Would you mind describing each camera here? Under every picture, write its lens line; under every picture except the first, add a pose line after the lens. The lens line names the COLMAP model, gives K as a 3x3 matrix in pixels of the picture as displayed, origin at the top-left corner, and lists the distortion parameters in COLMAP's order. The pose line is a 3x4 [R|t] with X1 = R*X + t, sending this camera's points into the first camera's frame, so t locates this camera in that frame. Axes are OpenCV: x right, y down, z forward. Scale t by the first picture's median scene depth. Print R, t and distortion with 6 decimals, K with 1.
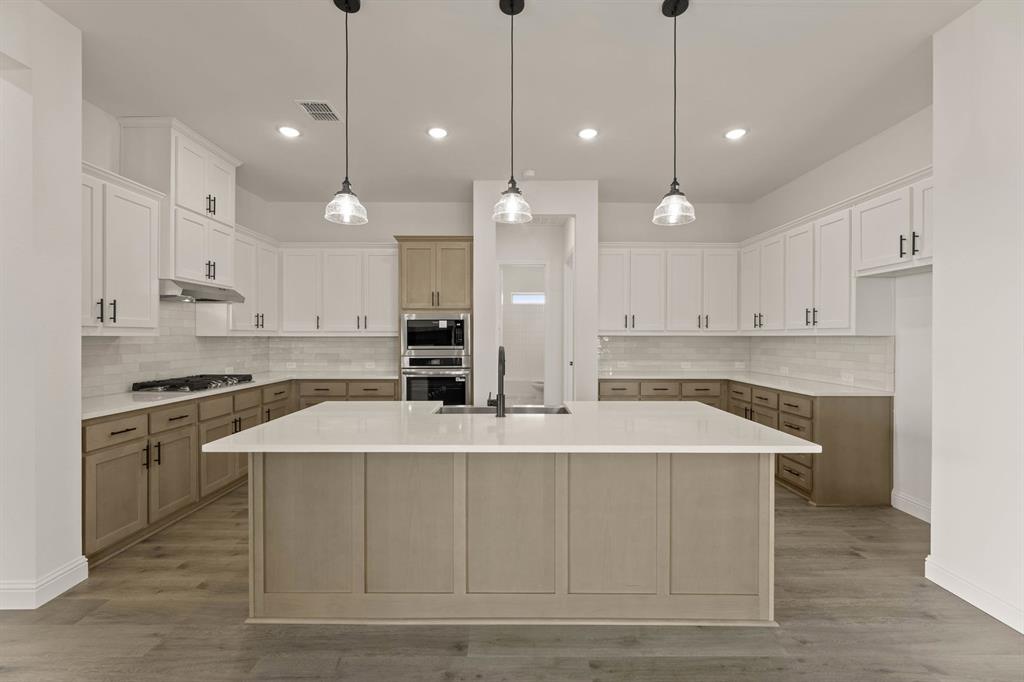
lens RADIAL K [[411.8, 0, 508.4], [0, 411.8, 339.6], [0, 0, 1]] dist [-0.001076, 0.000001]
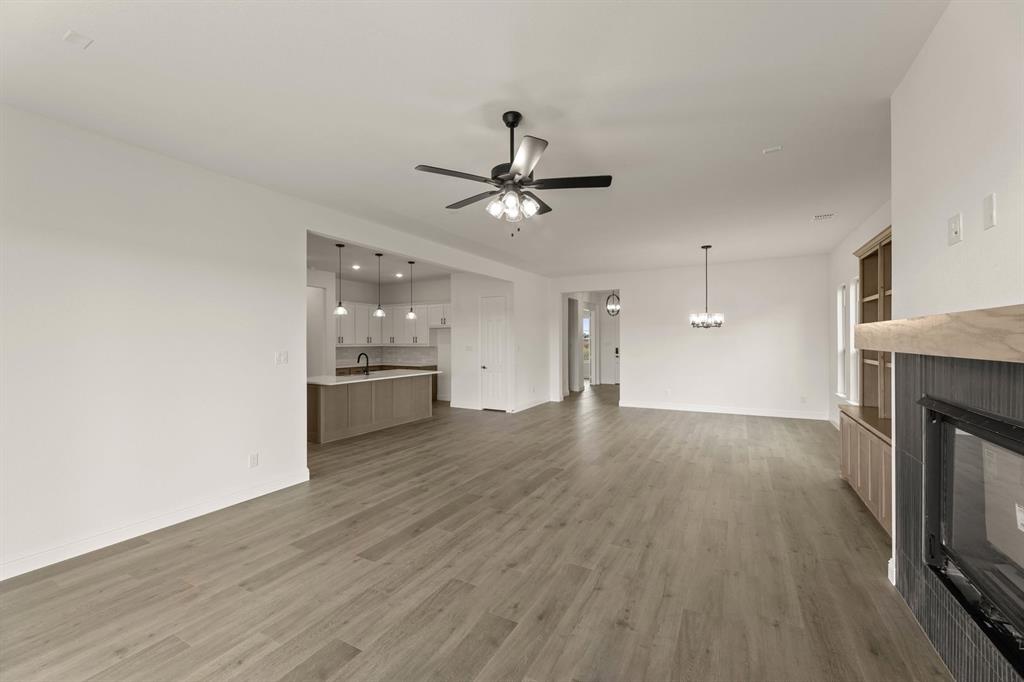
lens RADIAL K [[411.8, 0, 508.4], [0, 411.8, 339.6], [0, 0, 1]] dist [-0.001076, 0.000001]
pose [[0.494729, -0.001277, 0.869046, -1.385611], [0.008950, 0.999953, -0.003626, -0.040355], [-0.869001, 0.009571, 0.494717, -0.938642]]
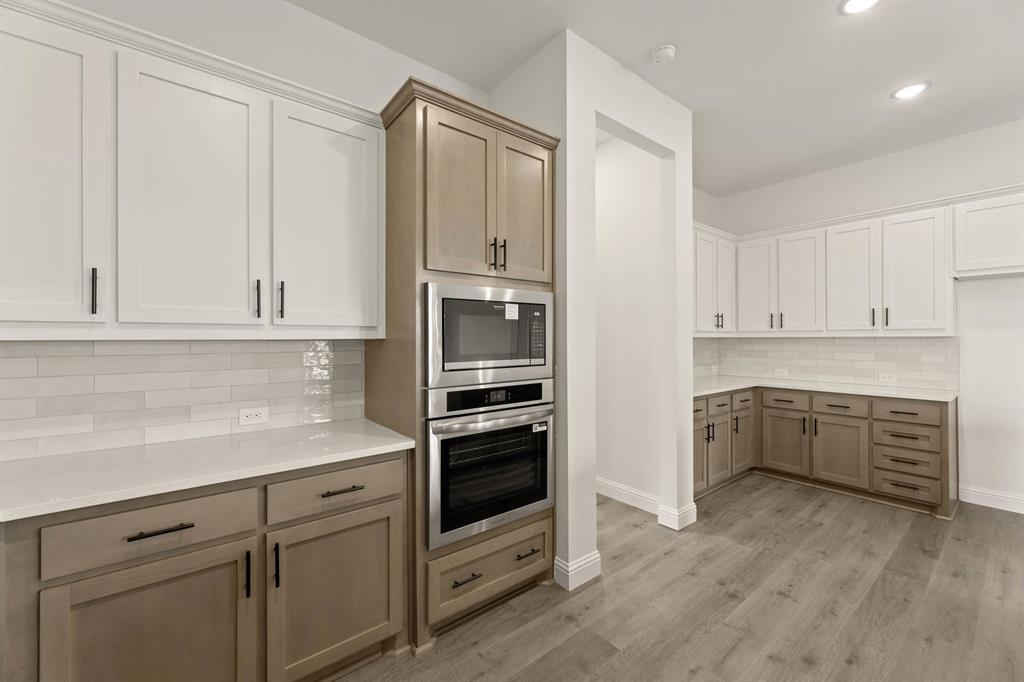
lens RADIAL K [[411.8, 0, 508.4], [0, 411.8, 339.6], [0, 0, 1]] dist [-0.001076, 0.000001]
pose [[0.787655, -0.003907, 0.616104, -0.537060], [0.007661, 0.999965, -0.003453, -0.006266], [-0.616069, 0.007440, 0.787657, 0.779253]]
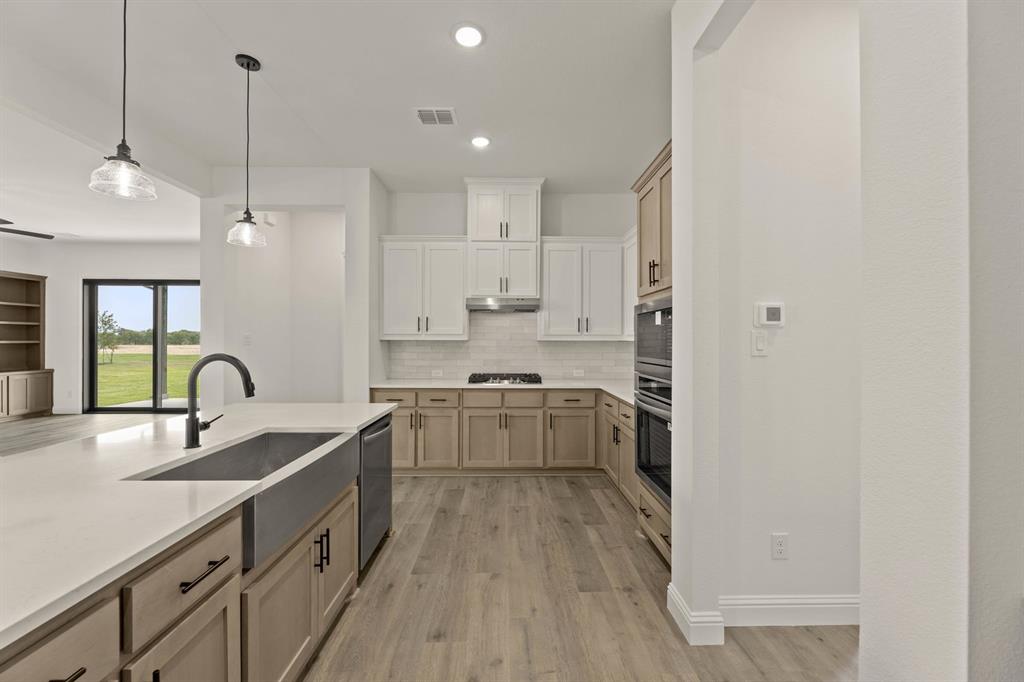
lens RADIAL K [[411.8, 0, 508.4], [0, 411.8, 339.6], [0, 0, 1]] dist [-0.001076, 0.000001]
pose [[0.008842, -0.004006, -0.999953, 0.453454], [-0.009659, 0.999945, -0.004092, -0.005703], [0.999914, 0.009694, 0.008803, 0.968872]]
